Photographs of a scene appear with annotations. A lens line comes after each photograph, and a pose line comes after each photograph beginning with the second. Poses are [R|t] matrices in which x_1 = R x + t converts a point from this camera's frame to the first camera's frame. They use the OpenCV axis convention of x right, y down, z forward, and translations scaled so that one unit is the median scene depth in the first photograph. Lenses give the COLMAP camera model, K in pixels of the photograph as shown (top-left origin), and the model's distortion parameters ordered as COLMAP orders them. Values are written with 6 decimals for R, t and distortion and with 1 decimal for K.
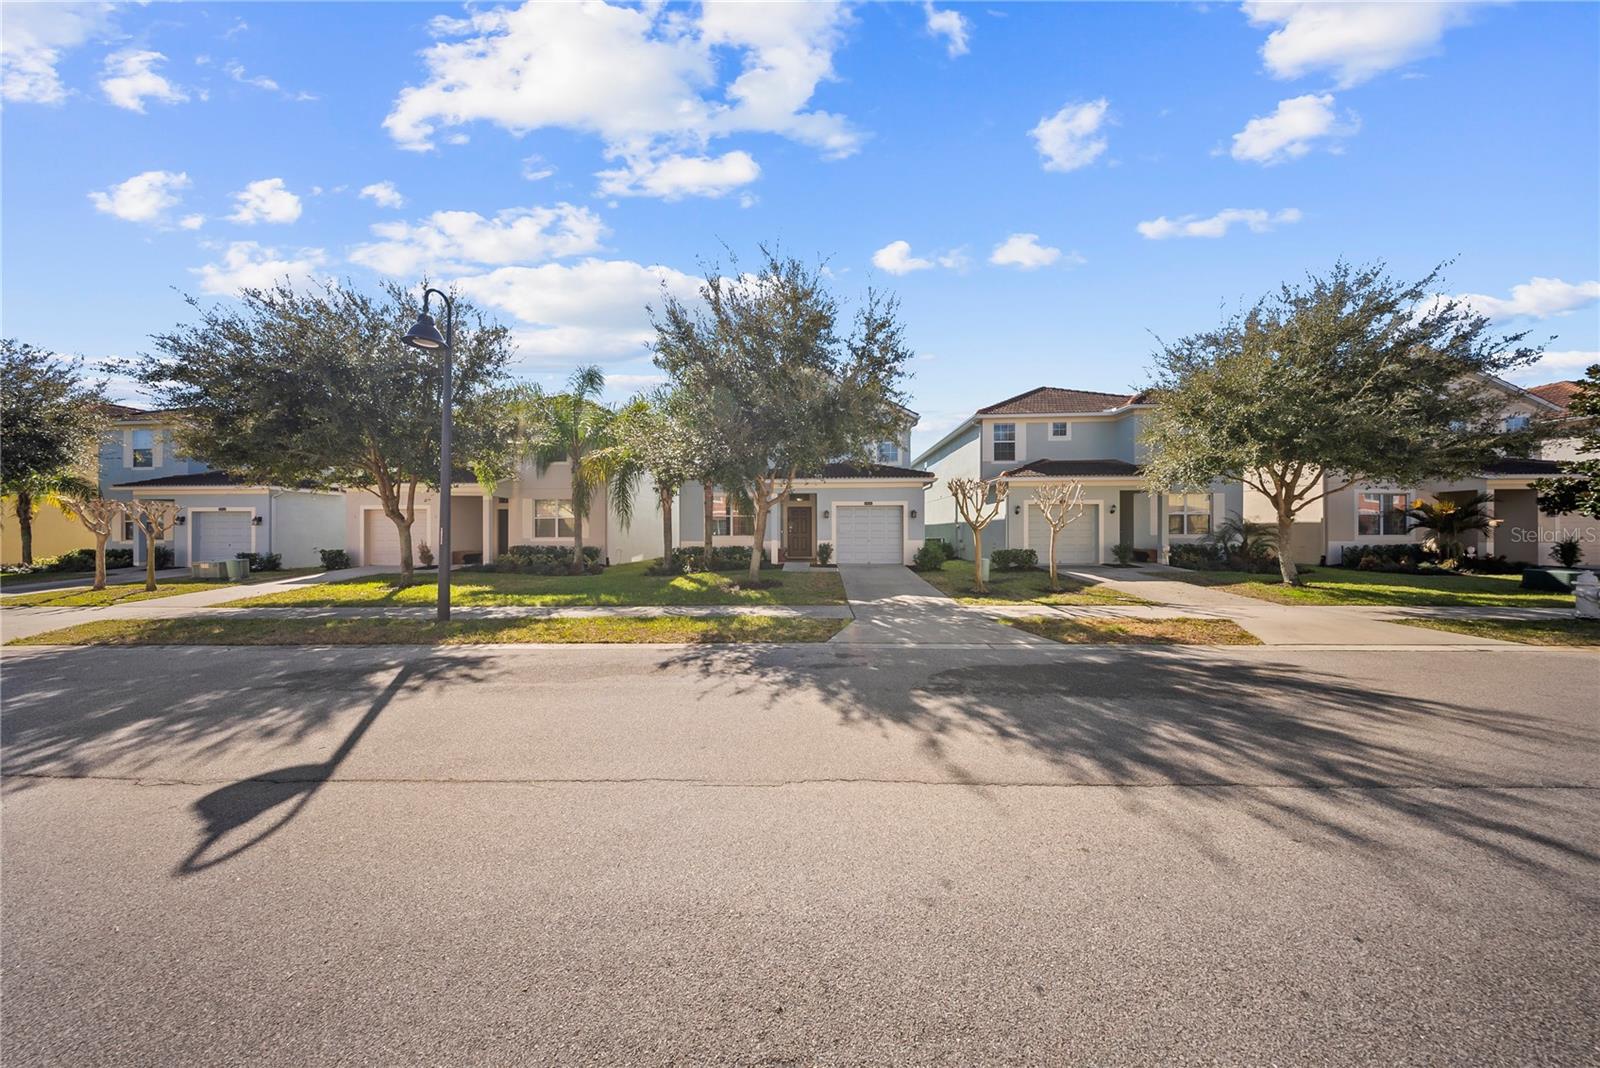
lens RADIAL K [[465.8, 0, 820.3], [0, 465.8, 541.2], [0, 0, 1]] dist [-0.026845, -0.000021]
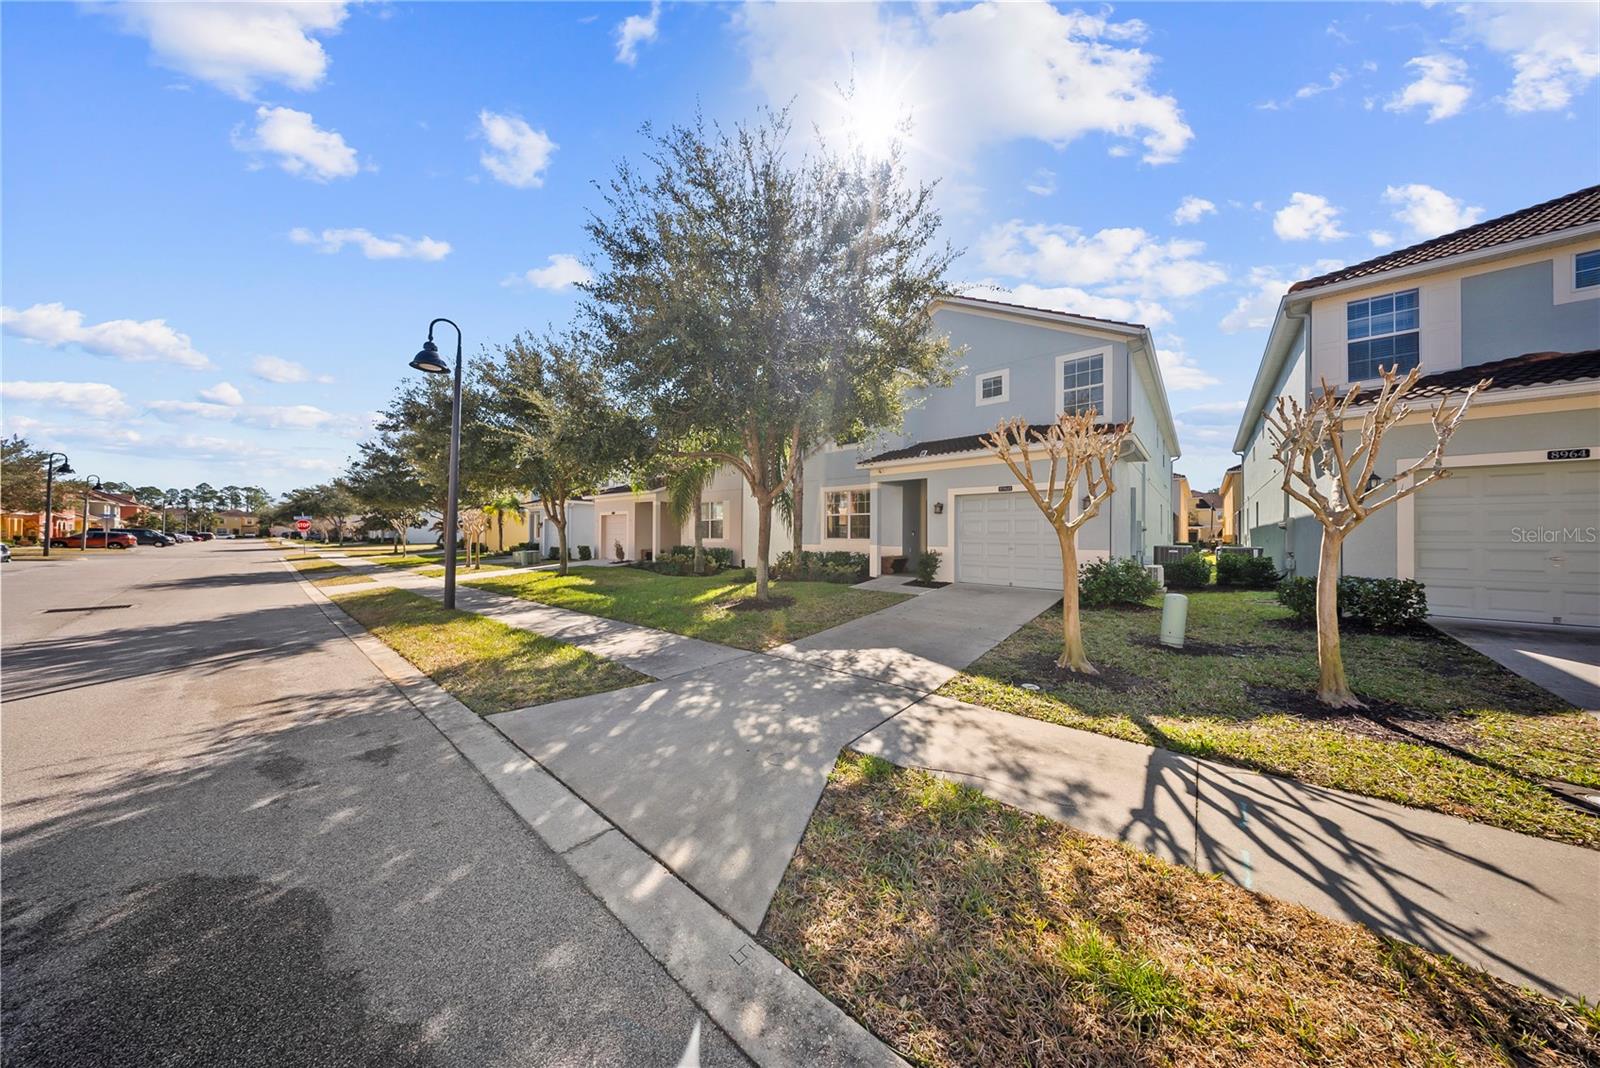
lens RADIAL K [[472.3, 0, 793.9], [0, 472.3, 531.7], [0, 0, 1]] dist [0.000486, -0.000073]
pose [[0.766467, 0.000789, -0.642283, 0.298202], [-0.017402, 0.999658, -0.019539, -0.005724], [0.642048, 0.026153, 0.766219, 0.331159]]
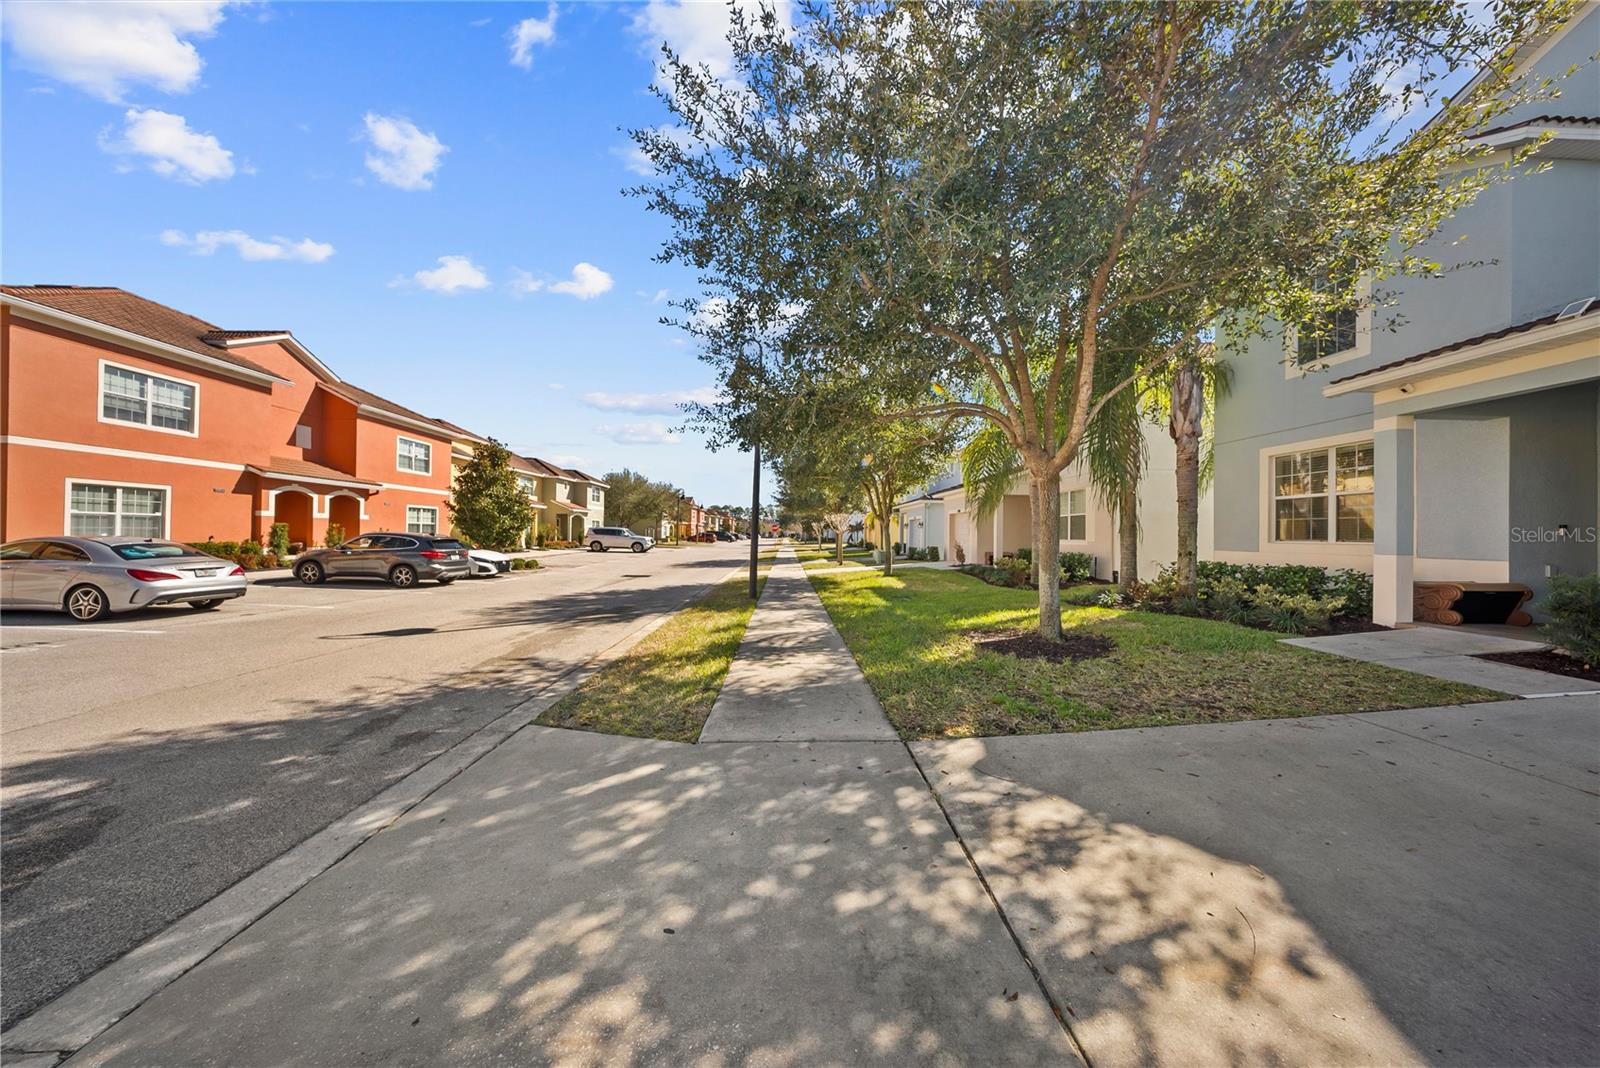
lens RADIAL K [[451.9, 0, 785.4], [0, 451.9, 532.0], [0, 0, 1]] dist [-0.000803, -0.000119]
pose [[0.020300, -0.000533, -0.999794, 0.234944], [-0.024605, 0.999697, -0.001033, -0.008575], [0.999491, 0.024621, 0.020281, 0.547843]]
